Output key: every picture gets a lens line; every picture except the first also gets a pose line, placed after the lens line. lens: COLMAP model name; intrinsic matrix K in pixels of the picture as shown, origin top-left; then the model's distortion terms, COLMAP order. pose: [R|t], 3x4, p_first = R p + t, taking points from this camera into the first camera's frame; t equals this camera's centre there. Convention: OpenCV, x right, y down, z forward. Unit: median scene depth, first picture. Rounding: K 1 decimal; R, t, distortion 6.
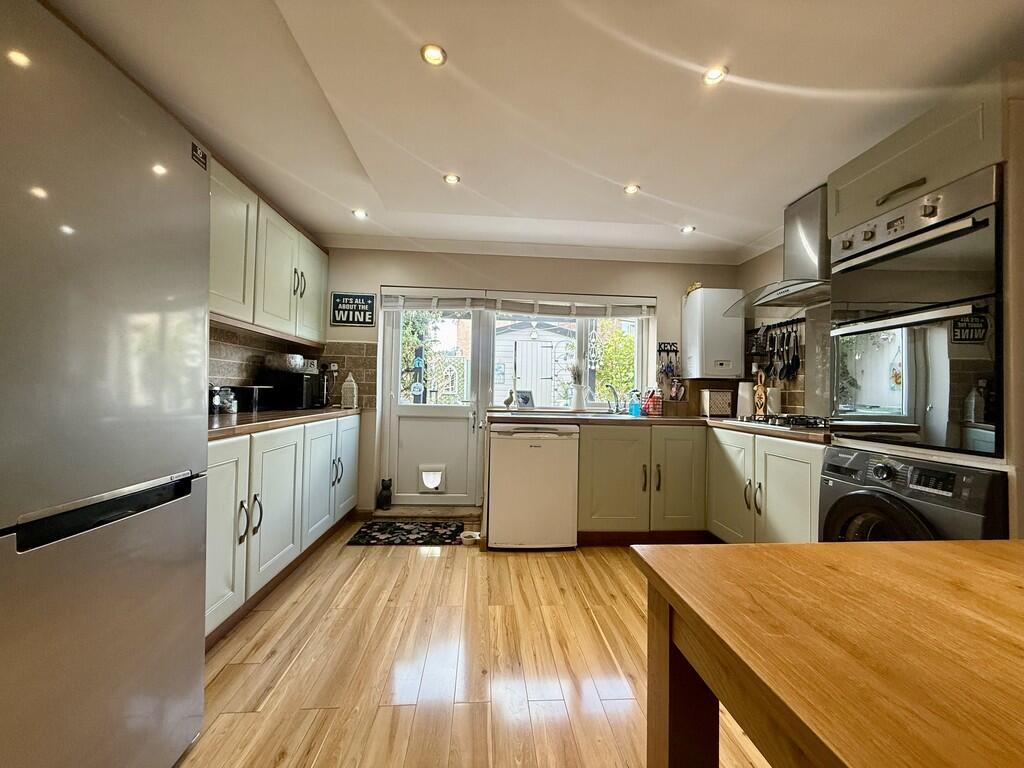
lens RADIAL K [[407.4, 0, 509.8], [0, 407.4, 382.9], [0, 0, 1]] dist [-0.002967, 0.000176]
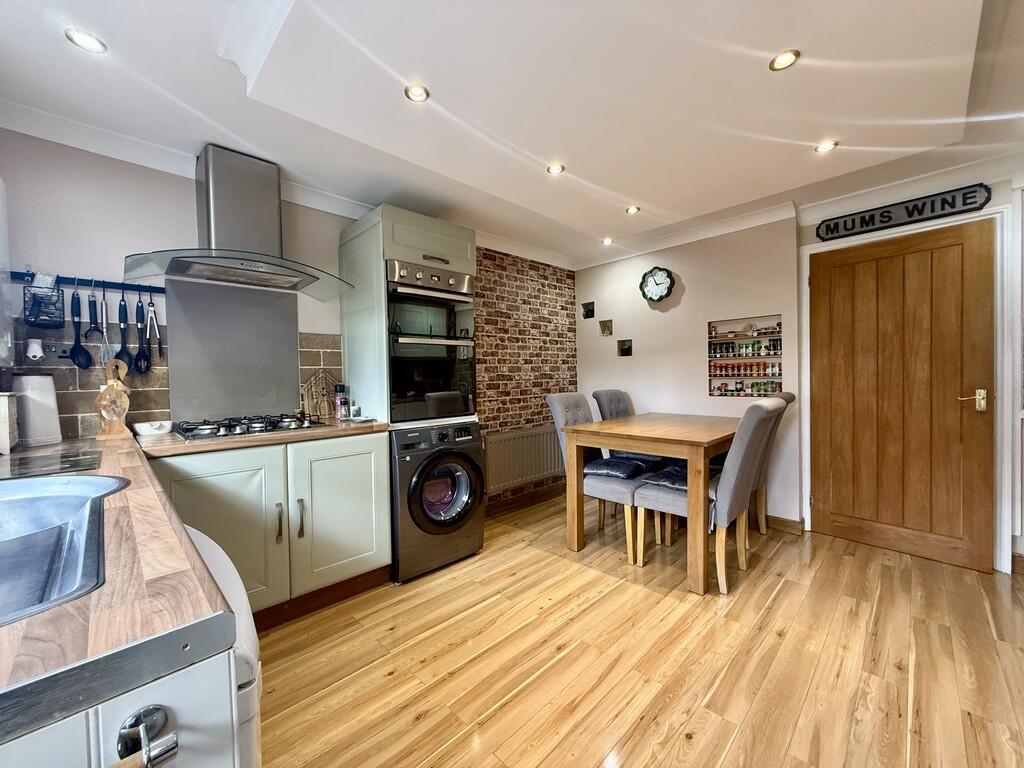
lens RADIAL K [[407.4, 0, 508.3], [0, 407.4, 385.8], [0, 0, 1]] dist [-0.002967, 0.000176]
pose [[-0.658214, -0.027952, 0.752312, -0.367734], [-0.013068, 0.999584, 0.025706, -0.017943], [-0.752717, 0.007089, -0.658306, 1.579027]]
